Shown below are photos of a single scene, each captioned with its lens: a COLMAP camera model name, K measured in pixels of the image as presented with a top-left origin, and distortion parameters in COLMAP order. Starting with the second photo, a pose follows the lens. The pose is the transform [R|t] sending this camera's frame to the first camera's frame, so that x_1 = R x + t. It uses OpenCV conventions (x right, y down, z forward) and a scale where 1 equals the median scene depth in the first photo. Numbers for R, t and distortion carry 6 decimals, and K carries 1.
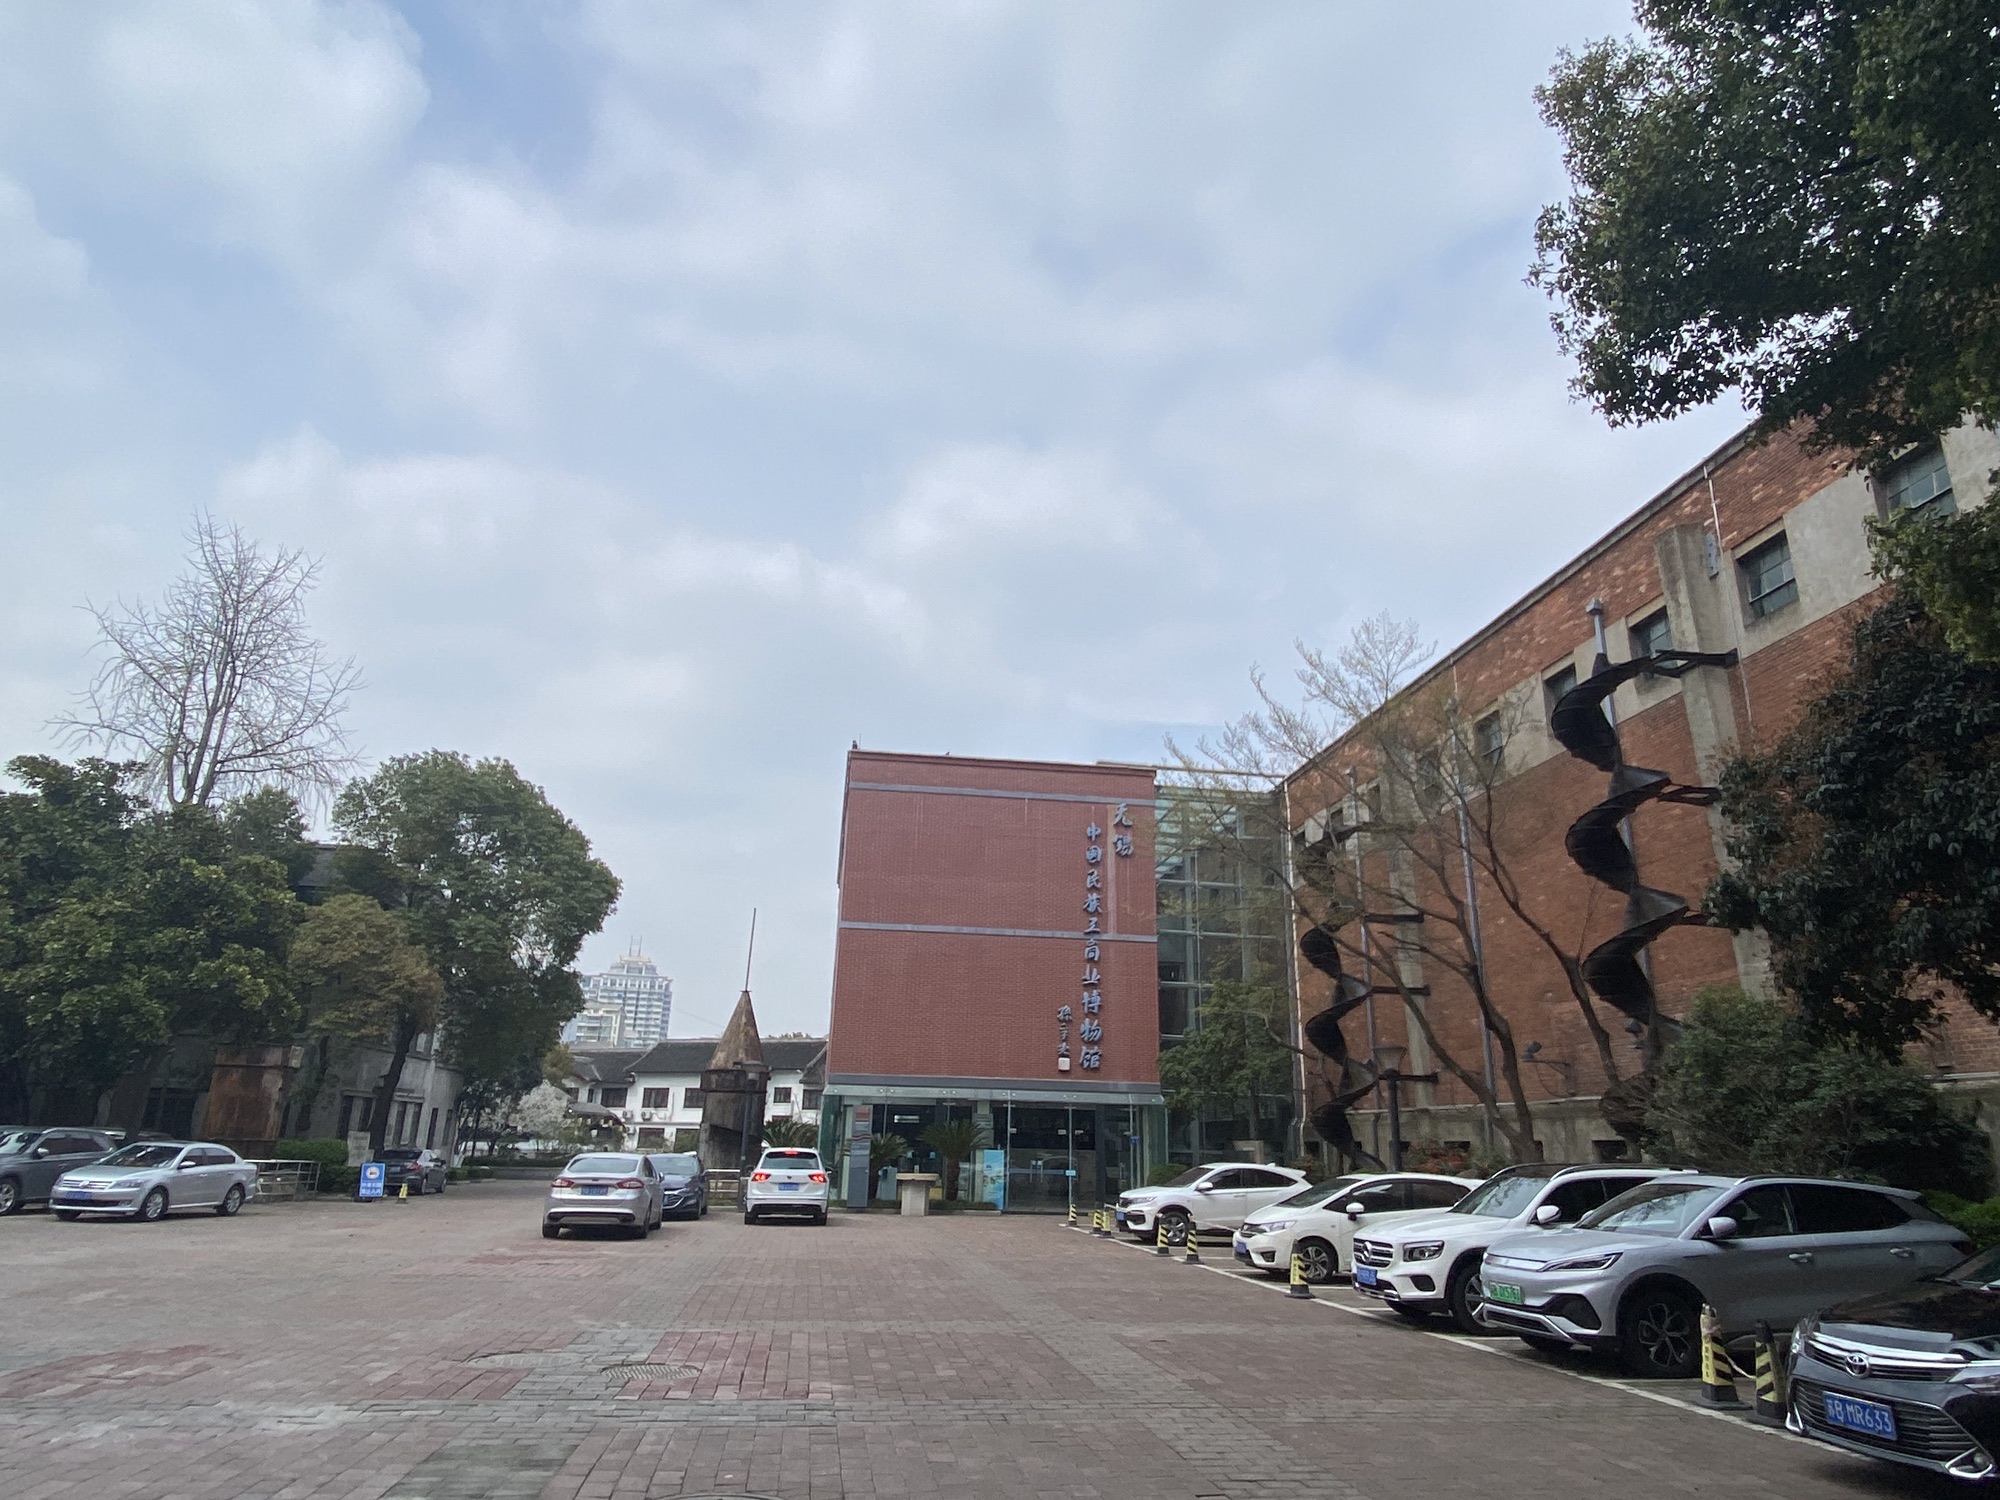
lens RADIAL K [[1160.7, 0, 1000.0], [0, 1160.7, 750.0], [0, 0, 1]] dist [0.001259, 0.000290]
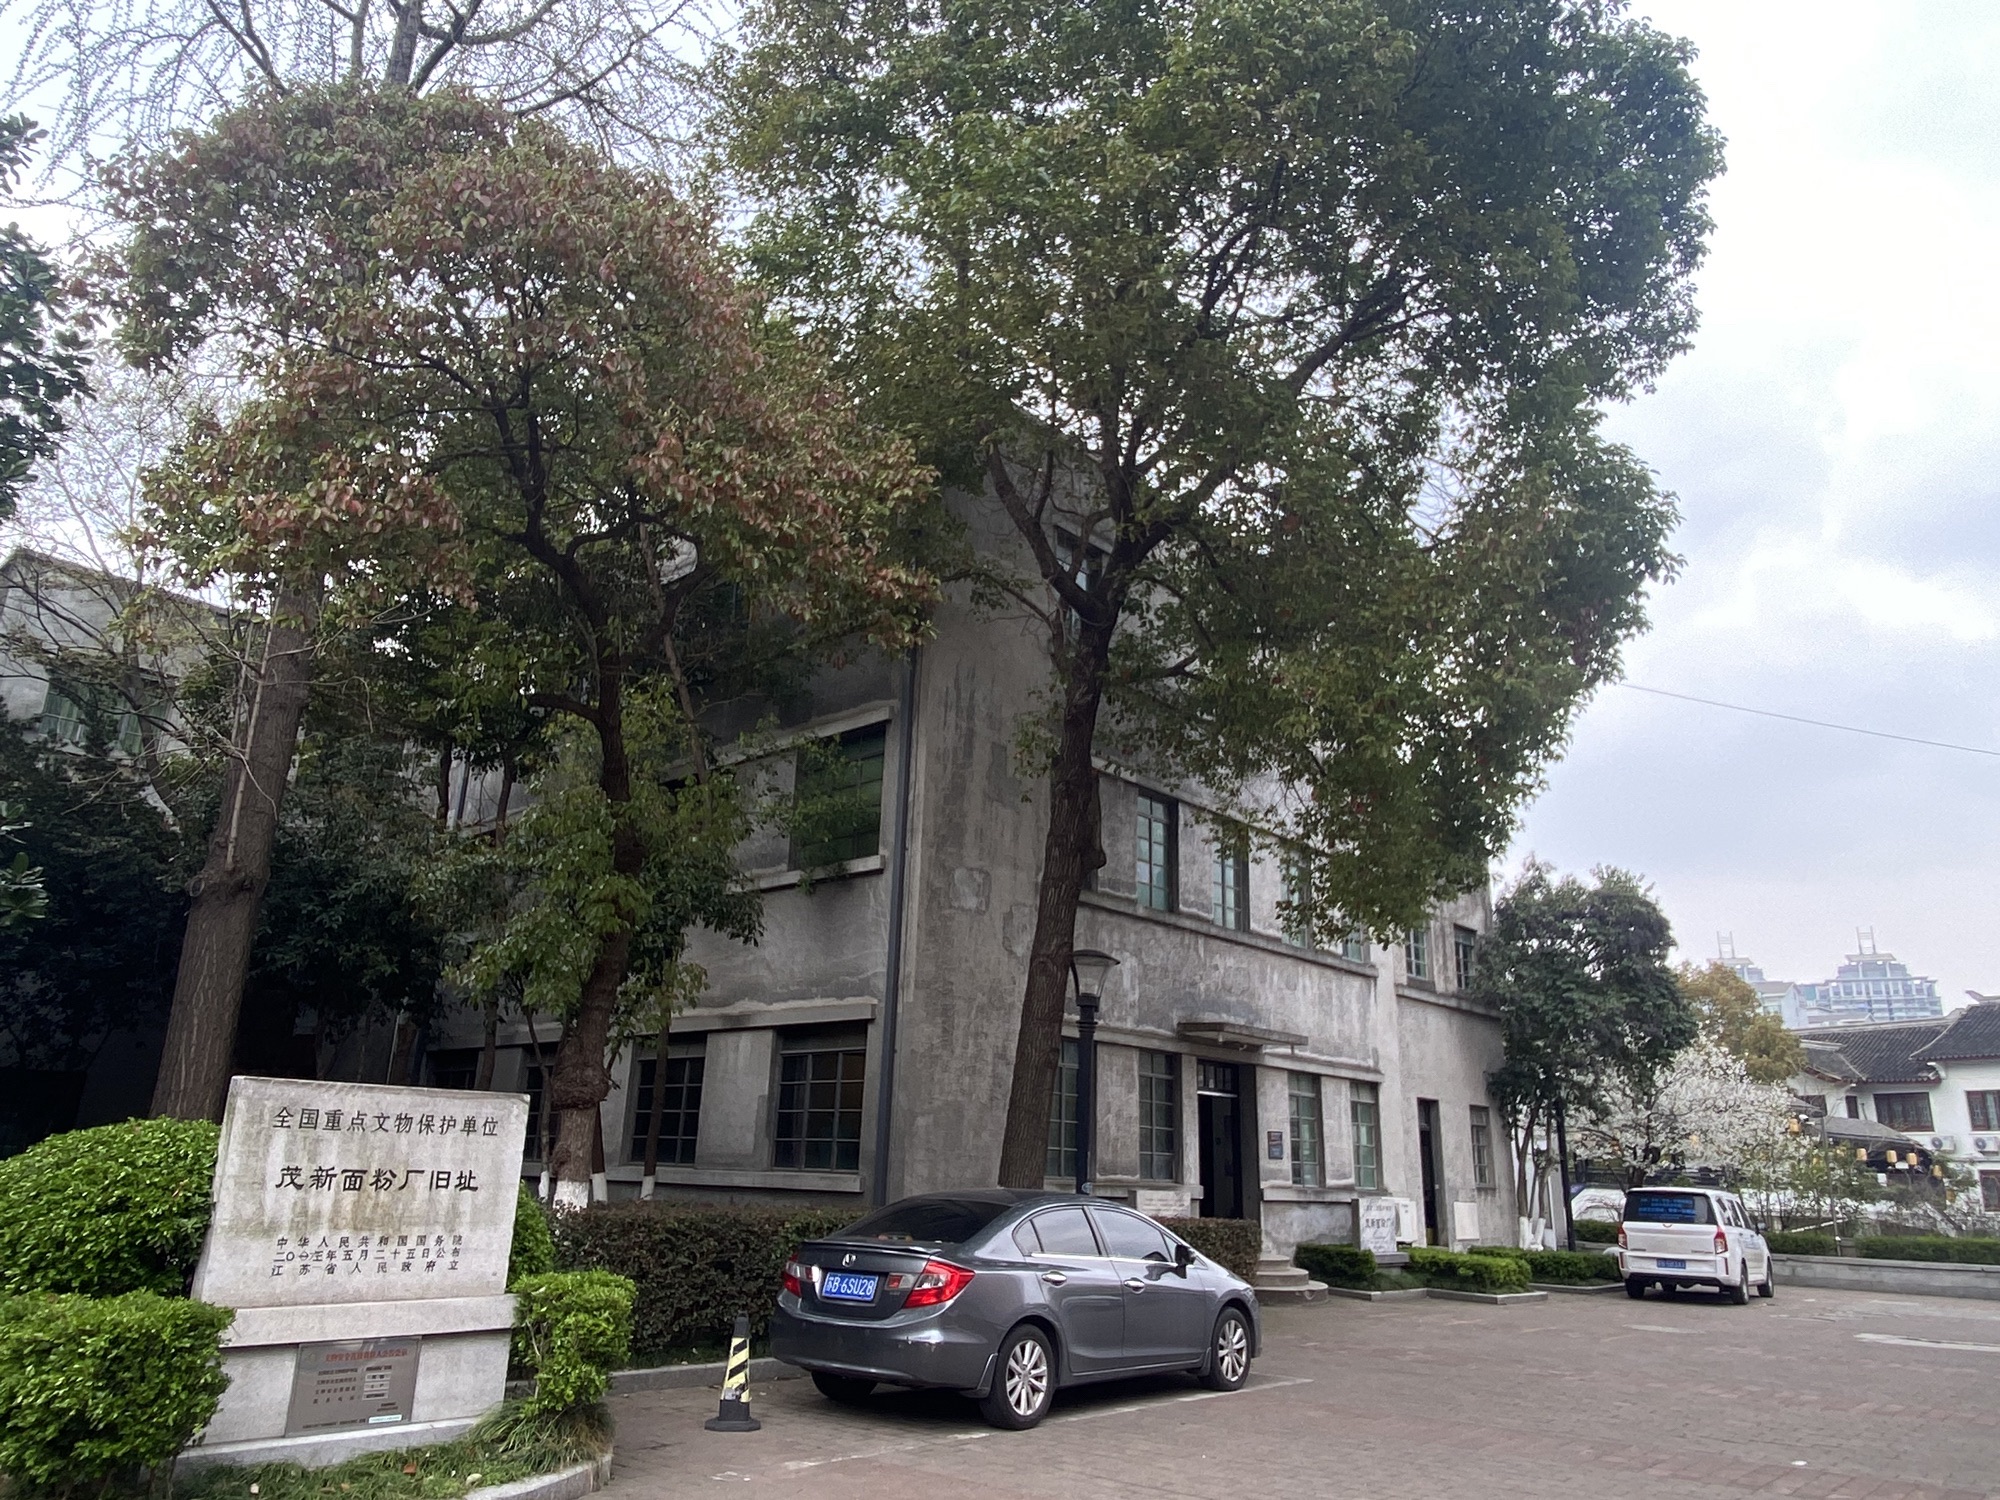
lens RADIAL K [[1333.1, 0, 1000.0], [0, 1333.1, 750.0], [0, 0, 1]] dist [0.004780, 0.001730]
pose [[0.638645, -0.220422, -0.737257, -0.119069], [0.225378, 0.969661, -0.094673, 0.113315], [0.735757, -0.105699, 0.668947, 0.333730]]
